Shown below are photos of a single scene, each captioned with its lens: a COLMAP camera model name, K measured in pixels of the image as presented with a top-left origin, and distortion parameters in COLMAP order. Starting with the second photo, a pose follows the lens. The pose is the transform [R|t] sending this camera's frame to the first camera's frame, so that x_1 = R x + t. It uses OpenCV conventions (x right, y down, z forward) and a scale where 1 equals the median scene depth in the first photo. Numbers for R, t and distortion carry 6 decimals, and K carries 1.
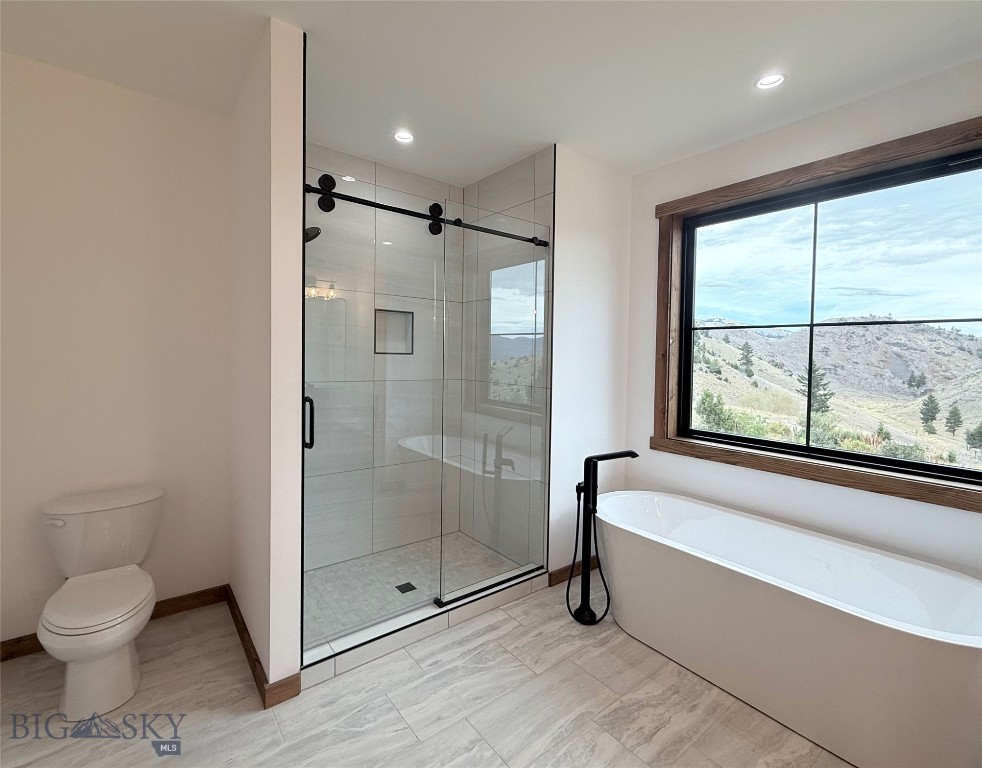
lens RADIAL K [[444.6, 0, 500.7], [0, 444.6, 366.4], [0, 0, 1]] dist [0.000718, -0.000174]
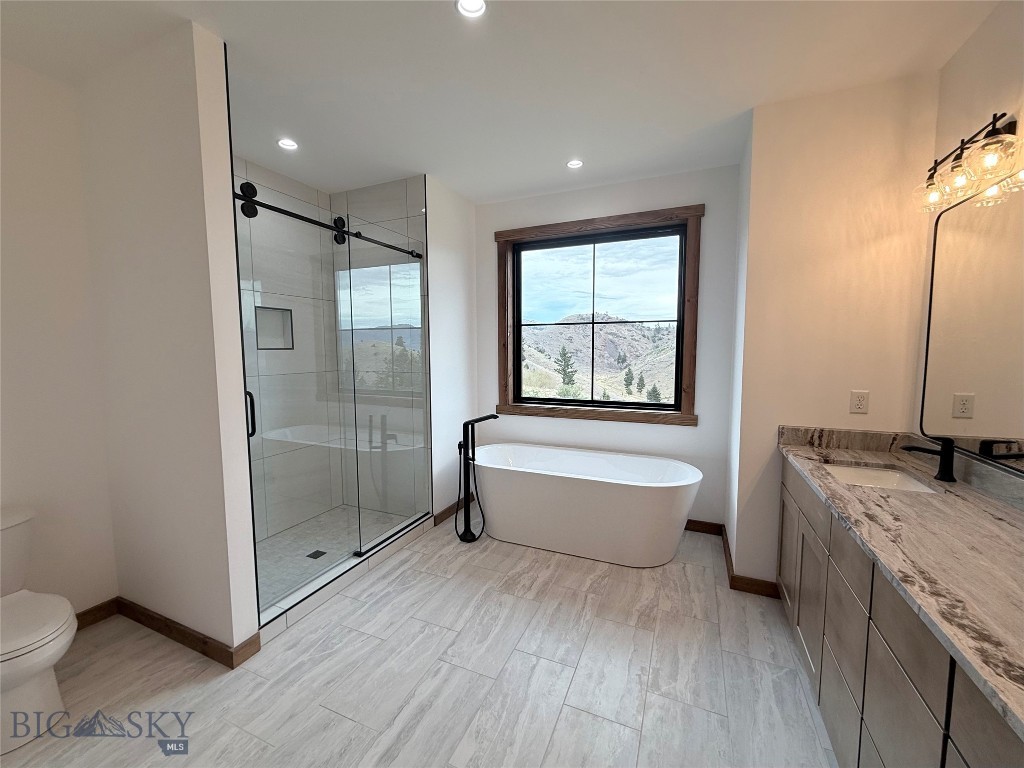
lens RADIAL K [[407.3, 0, 513.2], [0, 407.3, 386.9], [0, 0, 1]] dist [-0.000053, -0.000282]
pose [[0.880301, -0.072909, 0.468781, -0.242492], [0.038255, 0.995812, 0.083039, 0.001418], [-0.472871, -0.055166, 0.879403, -0.143614]]
